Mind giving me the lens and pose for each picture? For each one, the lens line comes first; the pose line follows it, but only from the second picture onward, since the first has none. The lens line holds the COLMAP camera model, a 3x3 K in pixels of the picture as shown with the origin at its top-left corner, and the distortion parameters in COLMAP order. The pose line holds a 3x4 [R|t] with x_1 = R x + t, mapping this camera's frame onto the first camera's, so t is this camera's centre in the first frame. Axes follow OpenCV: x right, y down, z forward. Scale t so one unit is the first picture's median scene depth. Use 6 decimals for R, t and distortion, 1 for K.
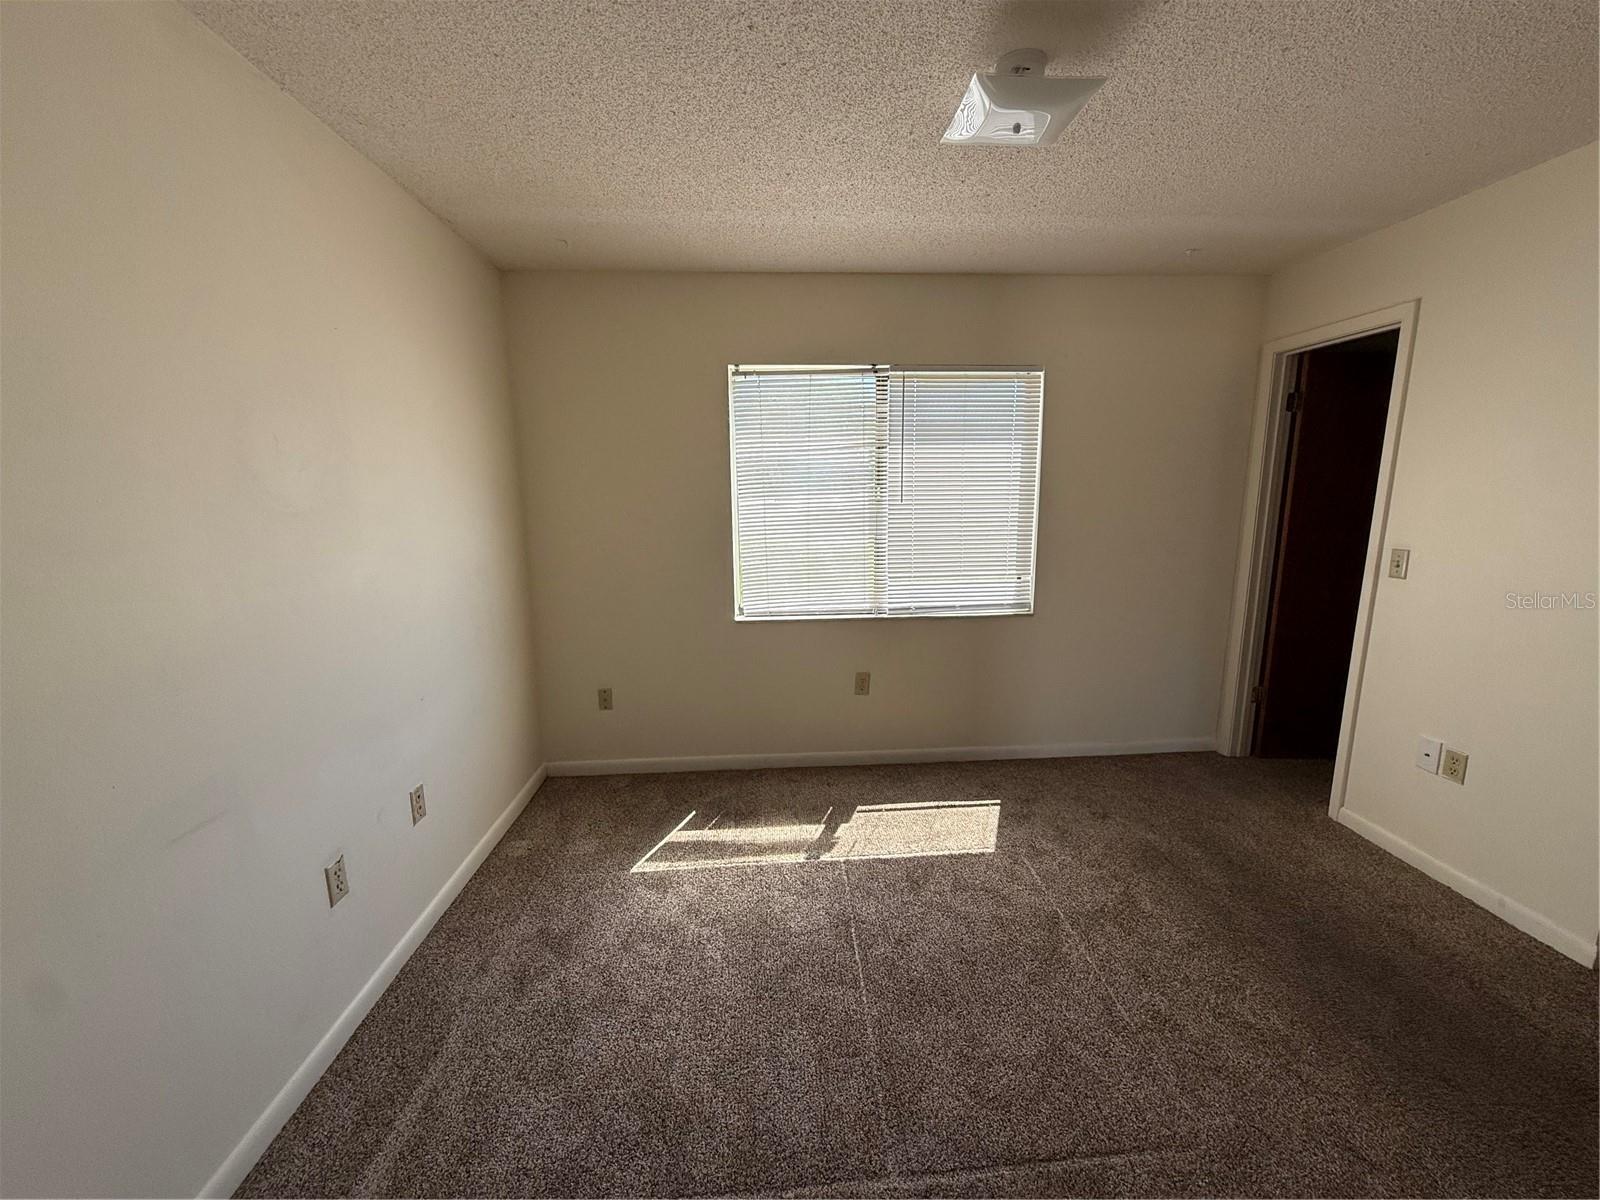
lens RADIAL K [[638.0, 0, 803.7], [0, 638.0, 603.4], [0, 0, 1]] dist [-0.001738, -0.000219]
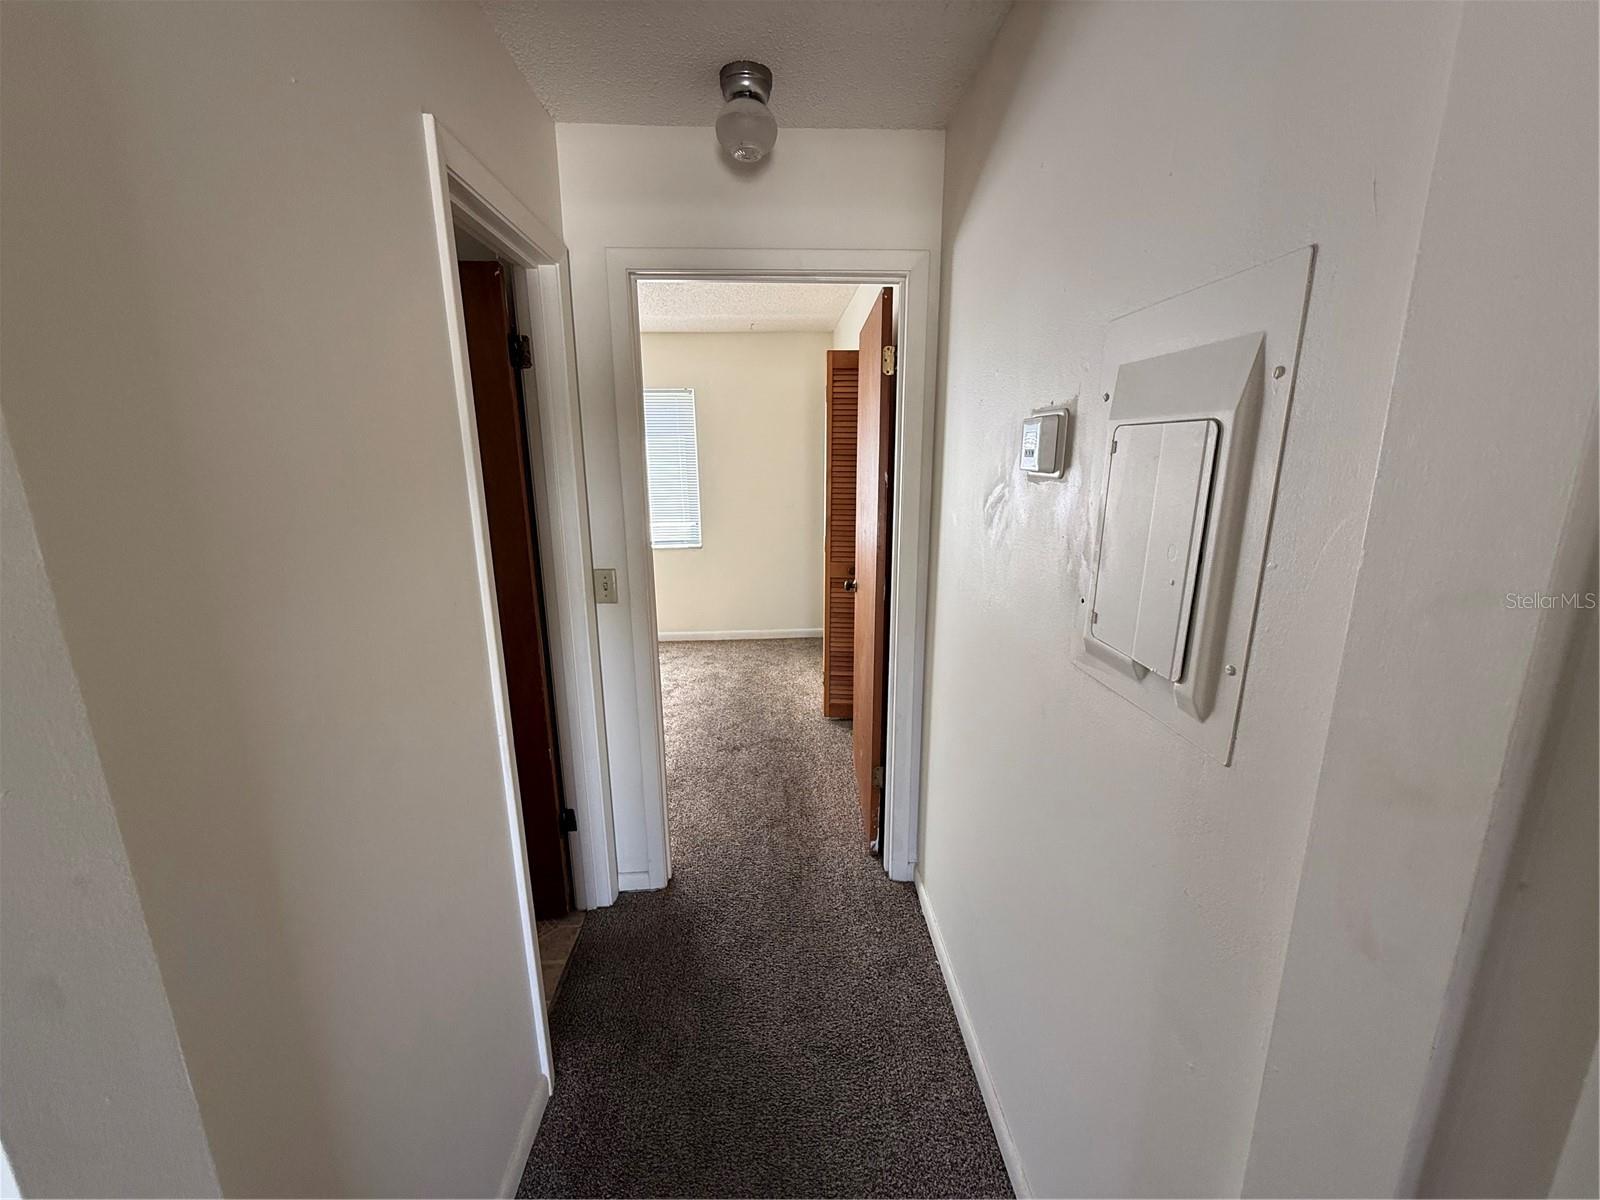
lens RADIAL K [[638.0, 0, 803.7], [0, 638.0, 603.4], [0, 0, 1]] dist [-0.001738, -0.000219]
pose [[0.999959, 0.005373, -0.007256, 0.714399], [-0.004985, 0.998611, 0.052447, 0.083073], [0.007527, -0.052408, 0.998597, -0.662431]]
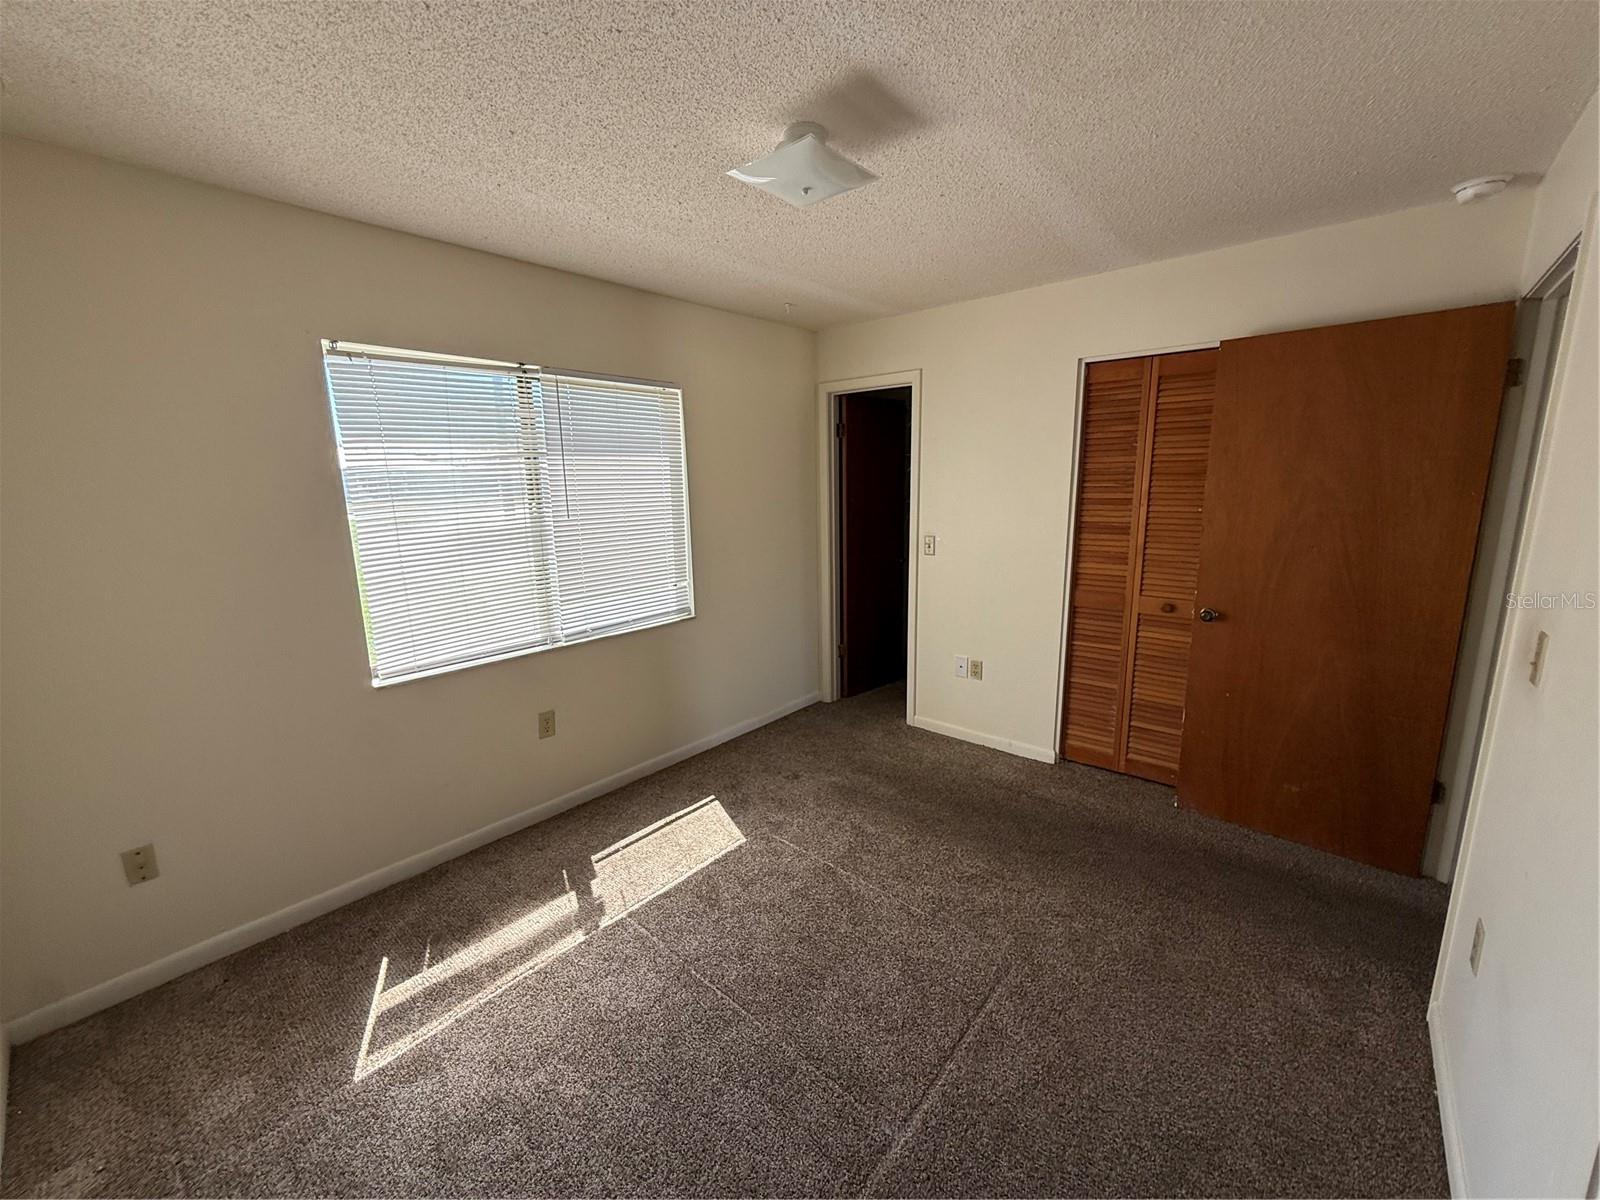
lens RADIAL K [[638.0, 0, 803.7], [0, 638.0, 603.4], [0, 0, 1]] dist [-0.001738, -0.000219]
pose [[0.696818, -0.139725, 0.703506, -0.296313], [0.138482, 0.988595, 0.059182, -0.049174], [-0.703752, 0.056183, 0.708220, 0.131892]]
